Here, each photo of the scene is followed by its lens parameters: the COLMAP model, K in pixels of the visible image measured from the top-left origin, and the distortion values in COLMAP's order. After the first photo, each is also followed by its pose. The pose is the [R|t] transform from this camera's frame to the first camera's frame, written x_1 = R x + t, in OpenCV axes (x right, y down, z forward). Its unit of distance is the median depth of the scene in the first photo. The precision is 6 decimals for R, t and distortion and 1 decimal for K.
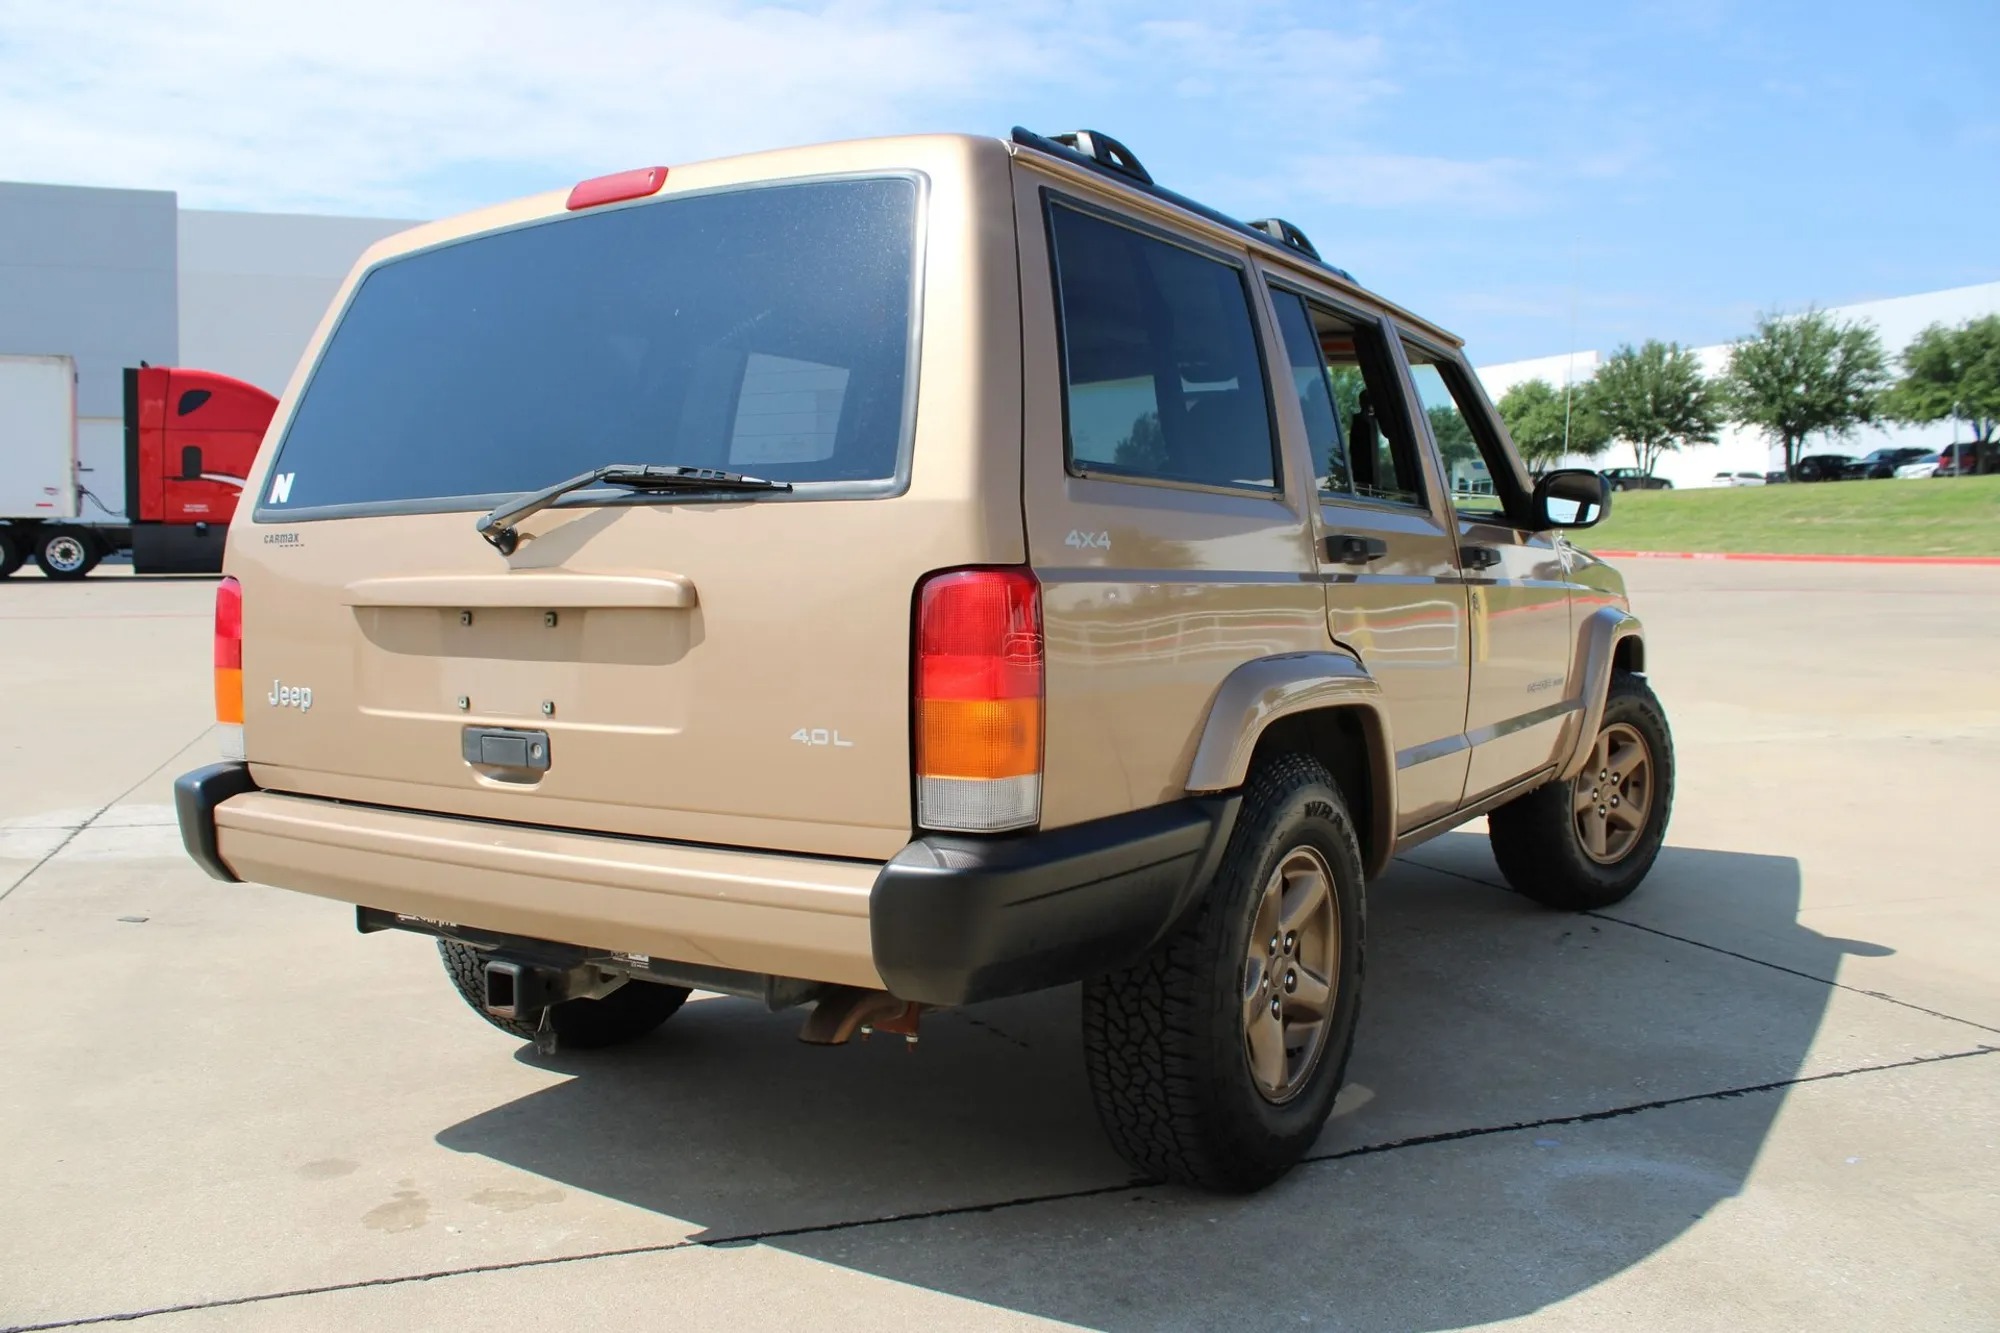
lens RADIAL K [[1674.1, 0, 987.2], [0, 1674.1, 656.9], [0, 0, 1]] dist [-0.164884, 0.142568]
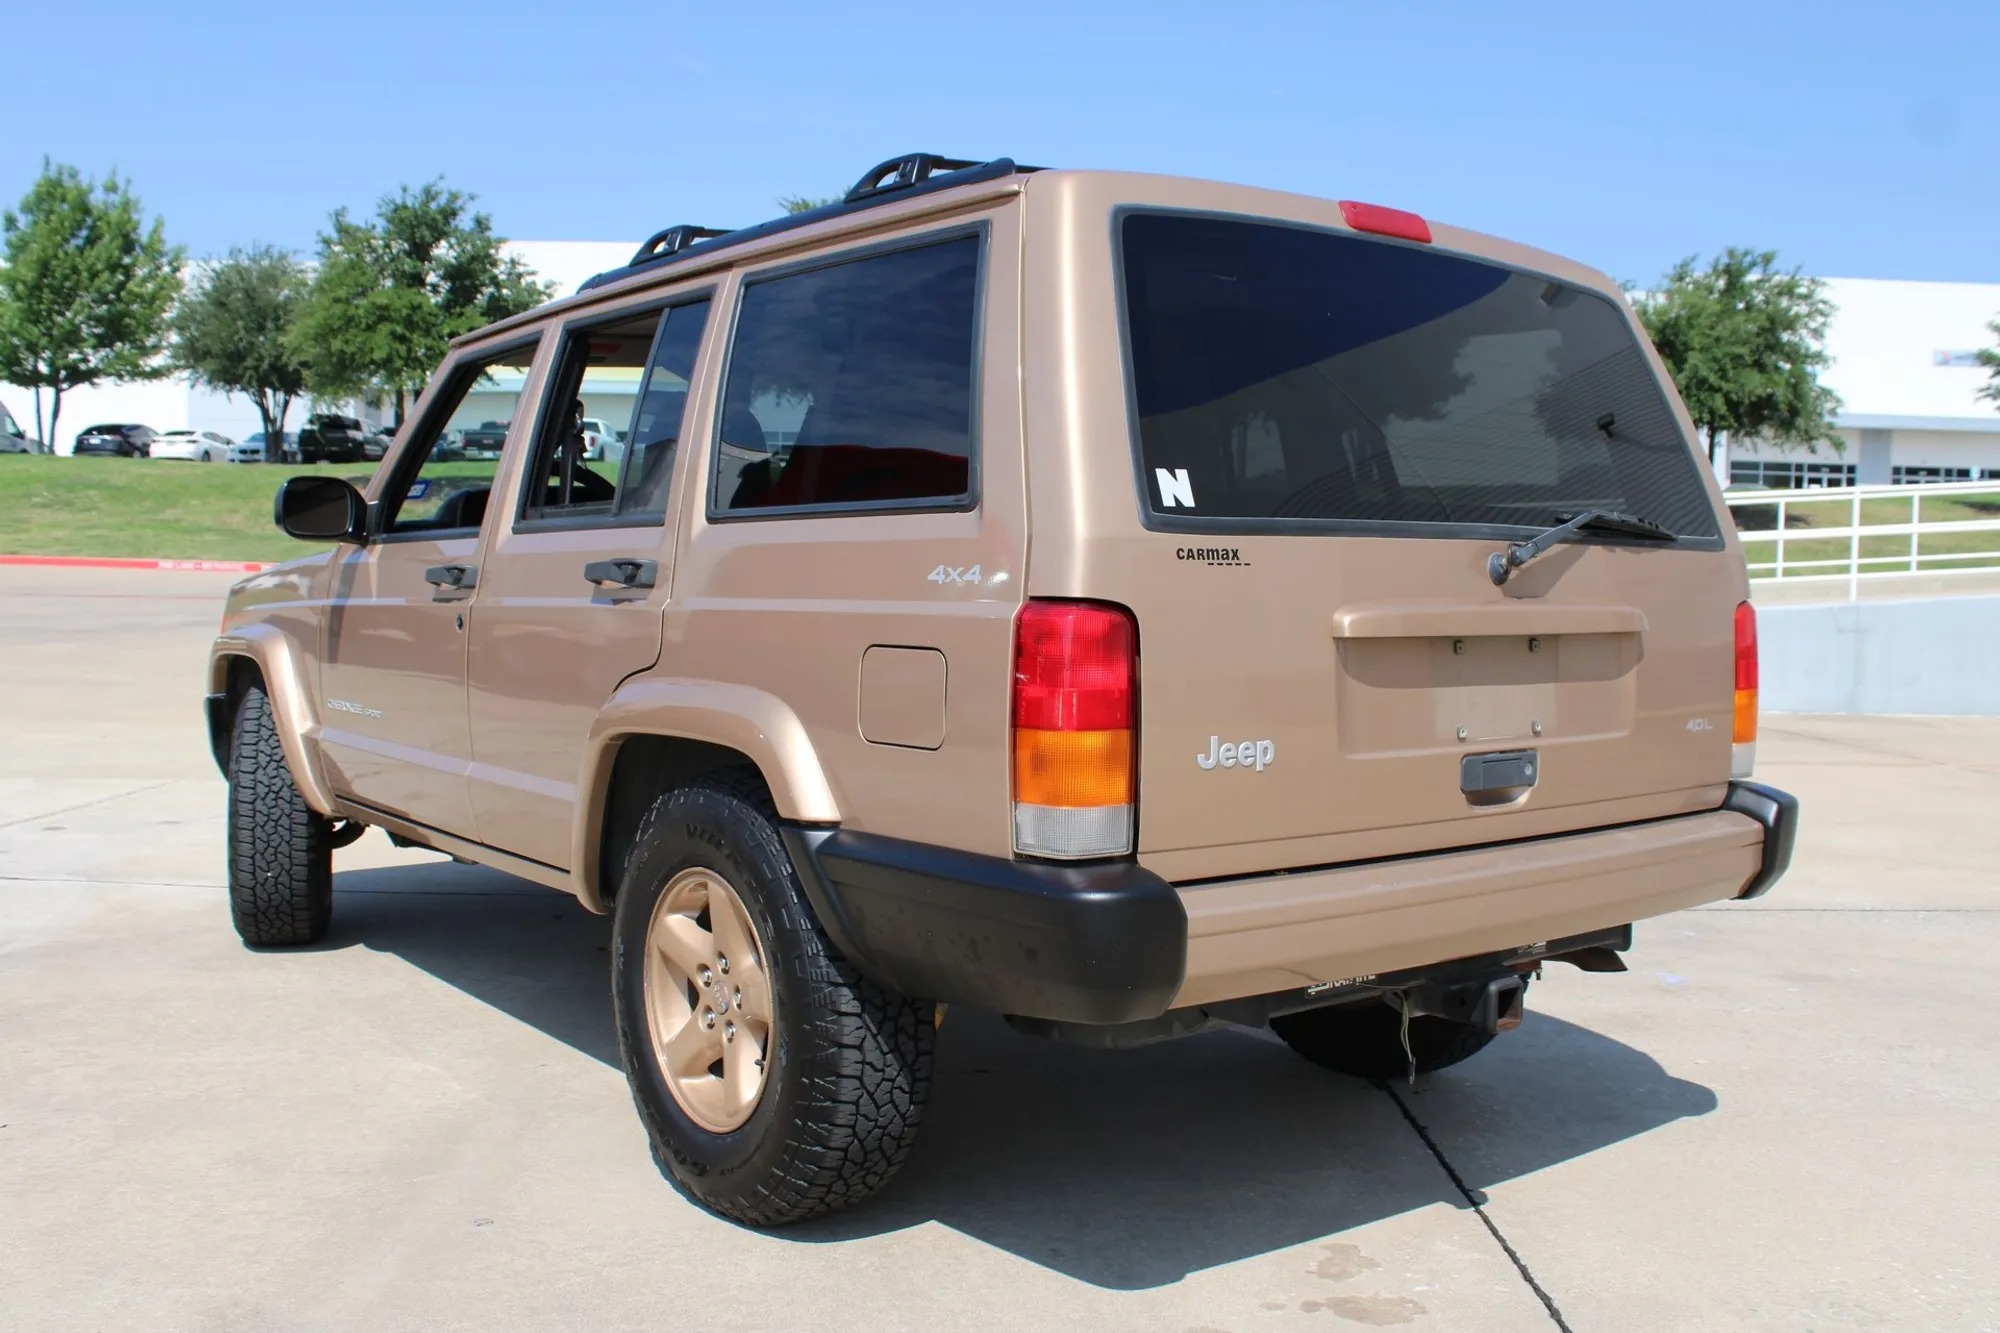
lens RADIAL K [[1861.6, 0, 1004.5], [0, 1861.6, 665.0], [0, 0, 1]] dist [-0.086110, 0.000000]
pose [[0.340099, -0.039388, 0.939564, -1.184057], [0.038034, 0.998881, 0.028107, -0.044290], [-0.939620, 0.026176, 0.341216, 0.716084]]
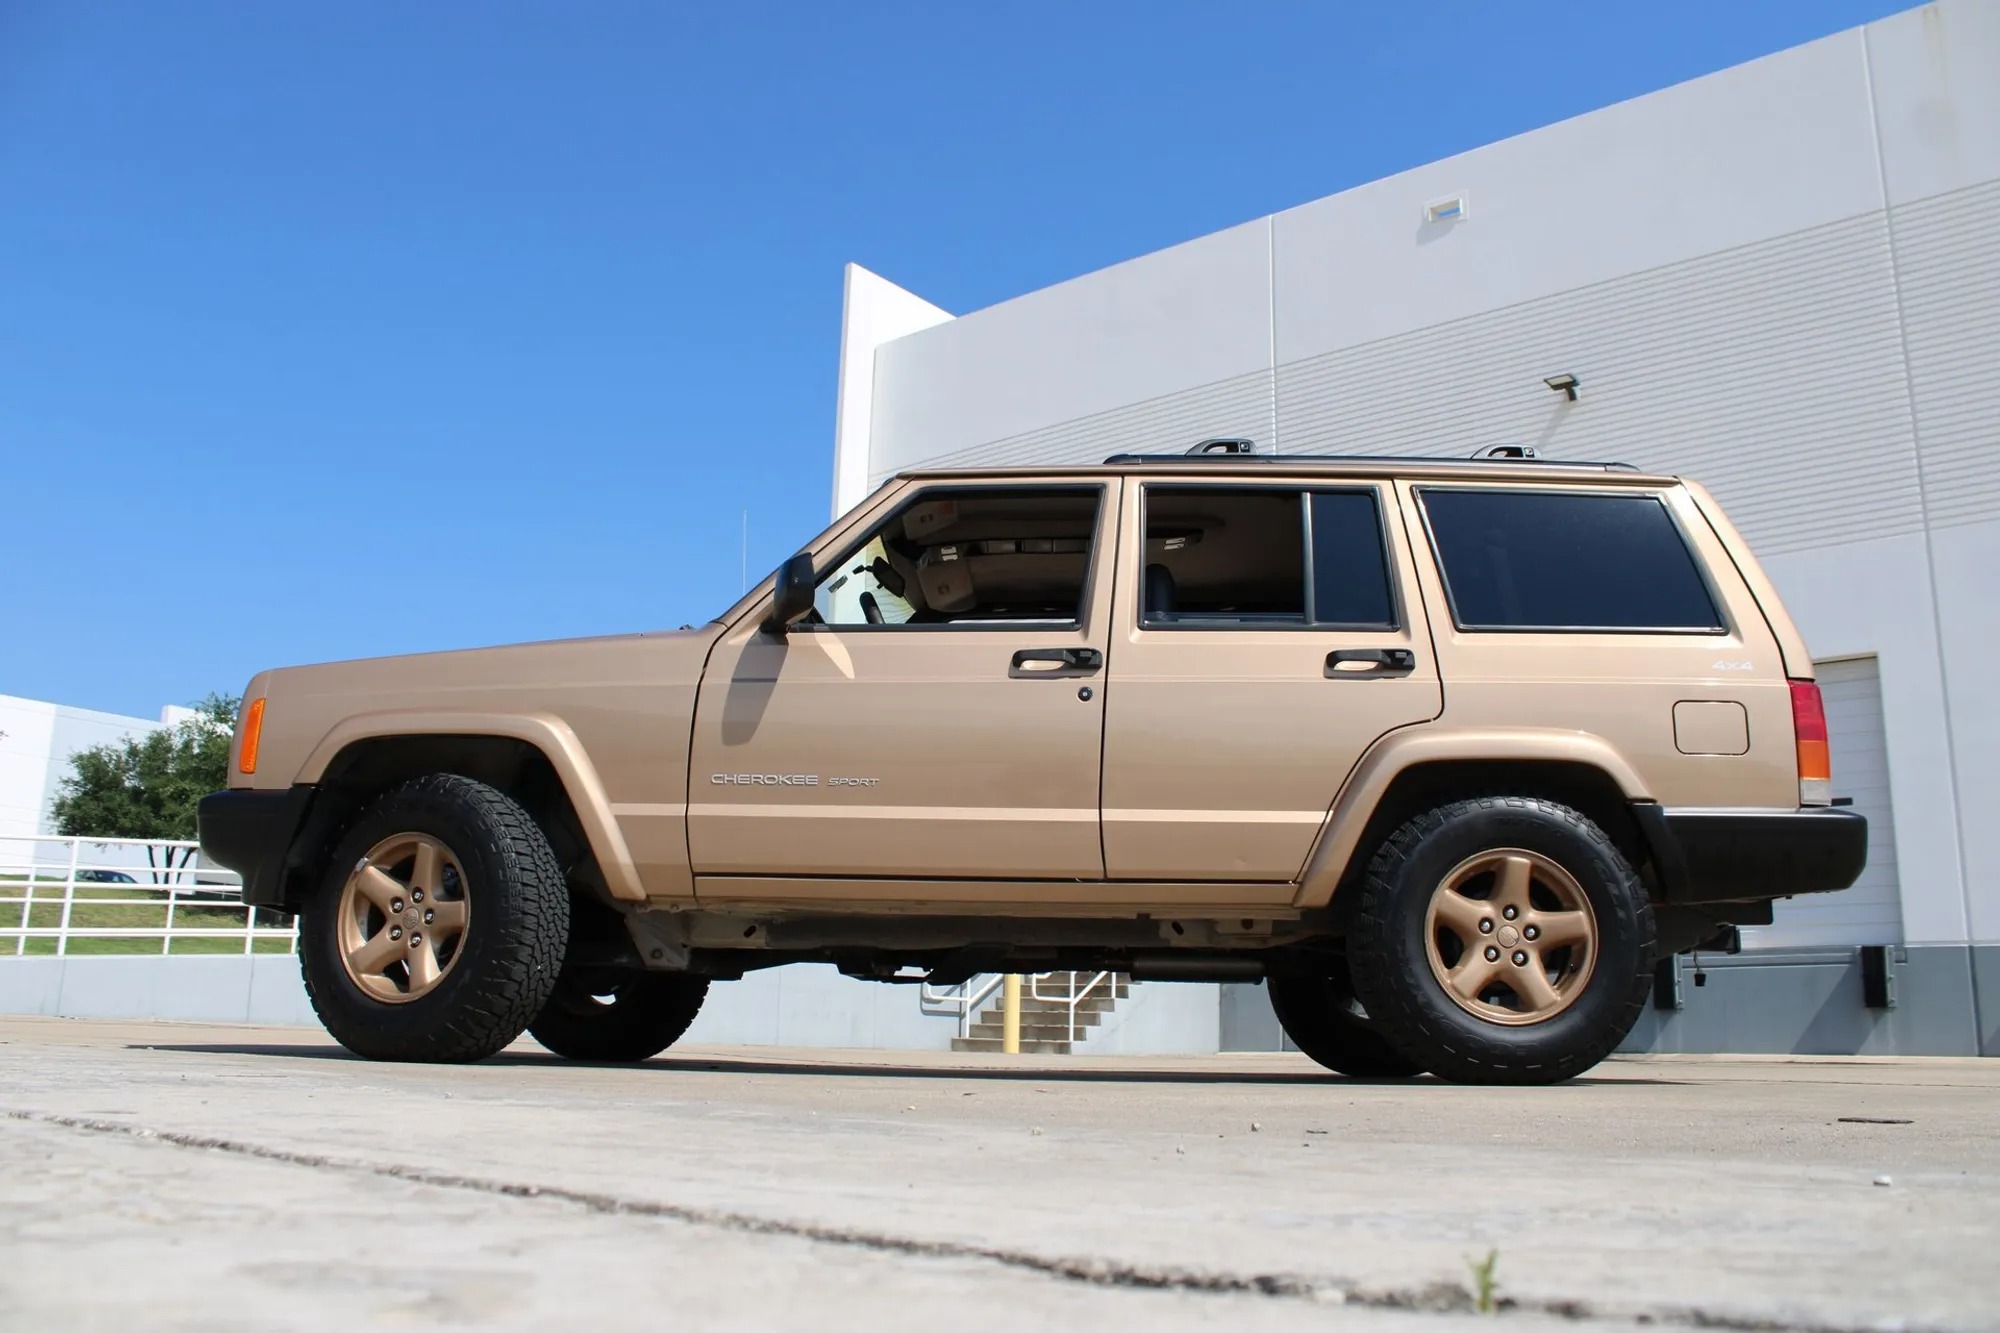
lens RADIAL K [[1674.1, 0, 1010.6], [0, 1674.1, 644.7], [0, 0, 1]] dist [-0.164884, 0.142568]
pose [[-0.519459, 0.192451, 0.832541, -1.245854], [0.028006, 0.977619, -0.208512, 0.190303], [-0.854036, -0.084997, -0.513223, 2.245105]]
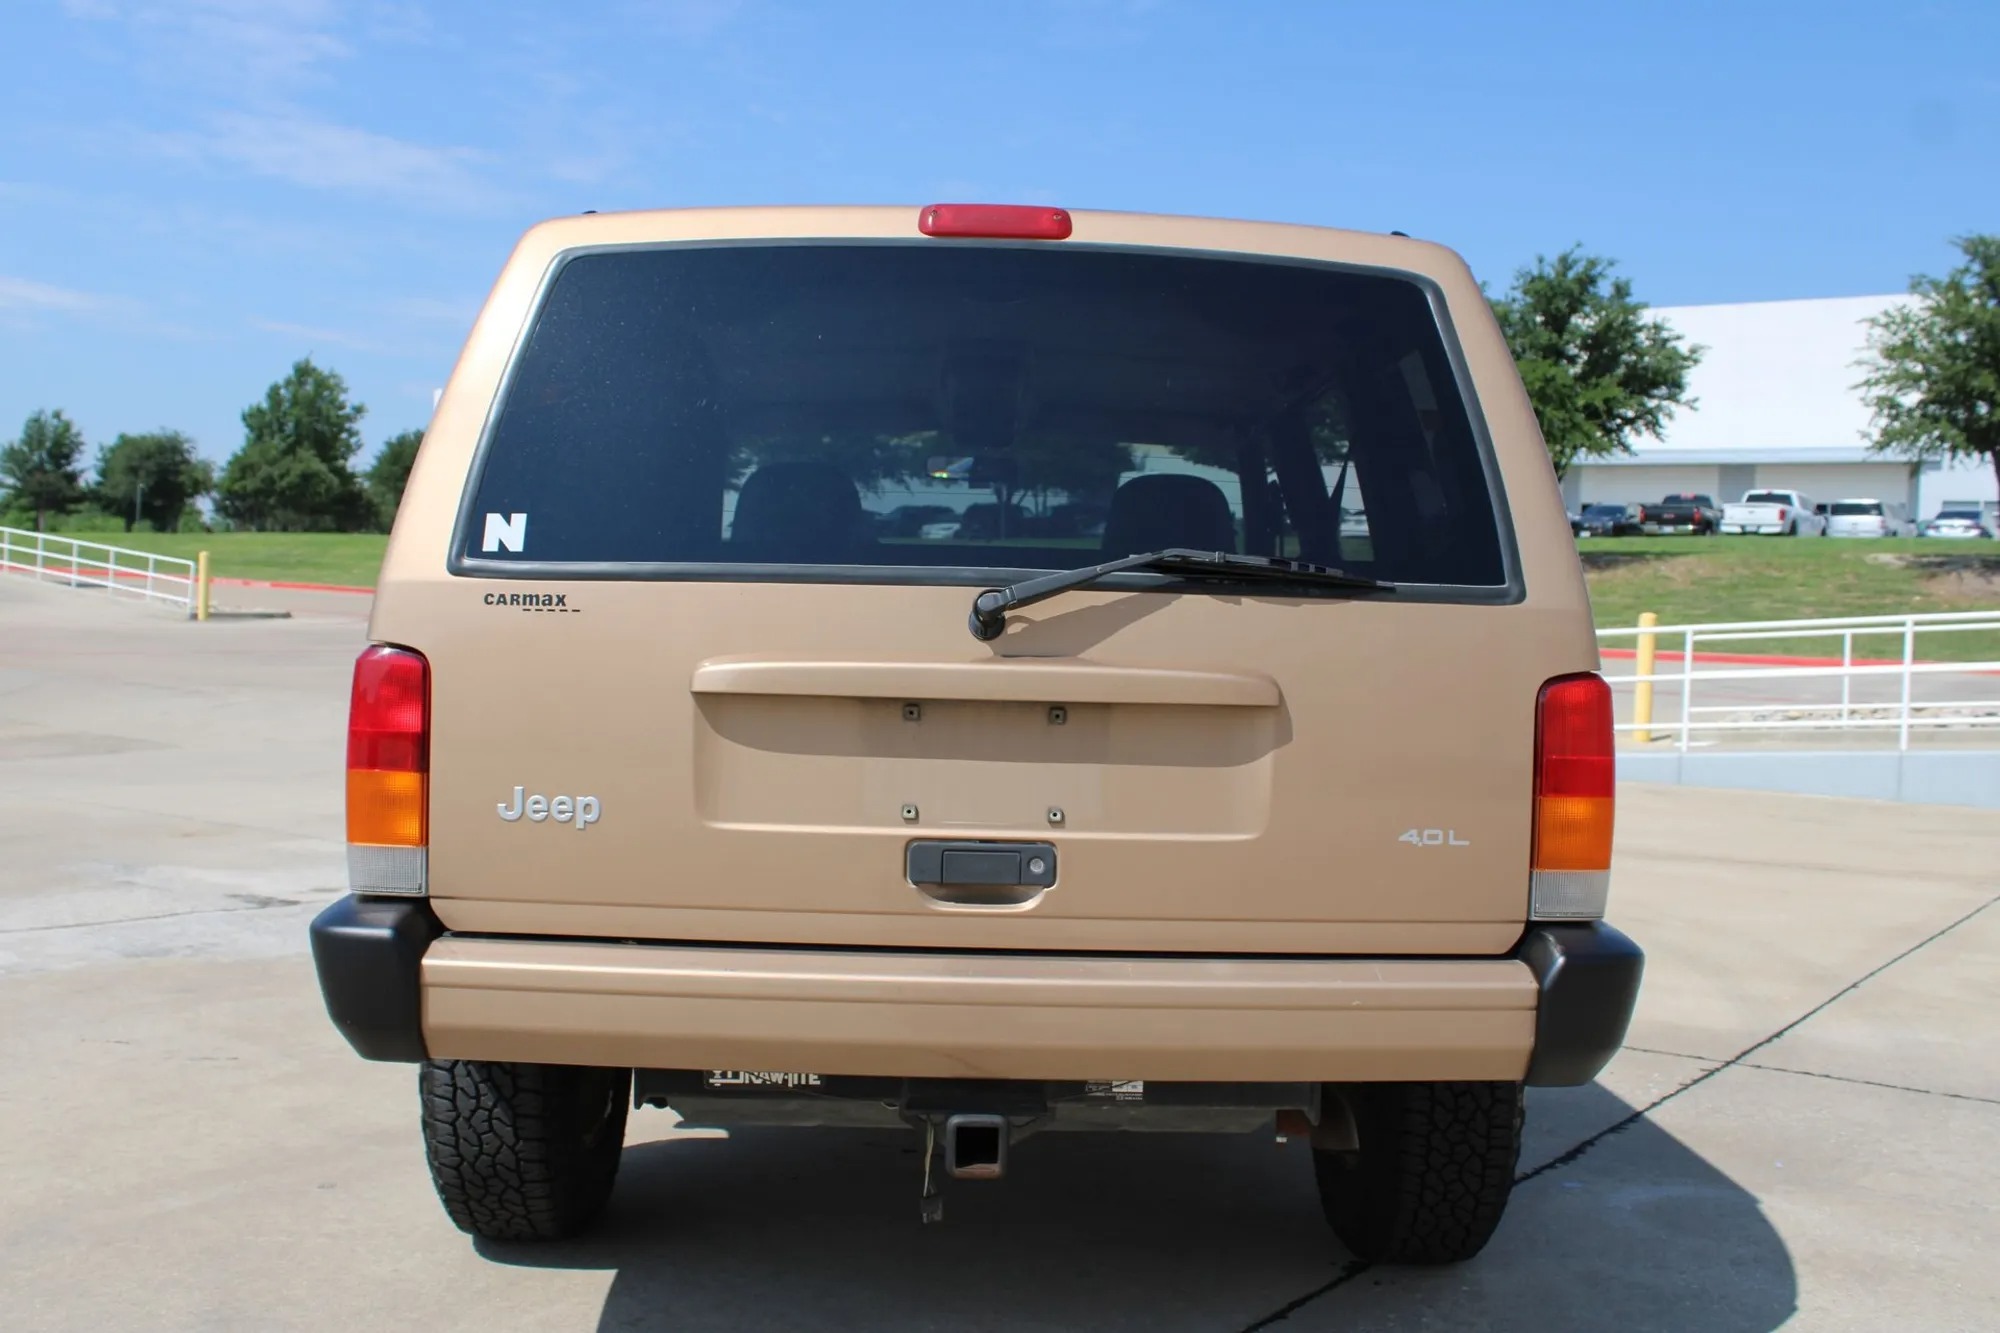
lens RADIAL K [[1923.8, 0, 991.9], [0, 1923.8, 673.6], [0, 0, 1]] dist [-0.071758, 0.000000]
pose [[0.838197, 0.014227, 0.545182, -0.668450], [-0.001383, 0.999712, -0.023961, -0.015851], [-0.545366, 0.019330, 0.837975, 0.123134]]
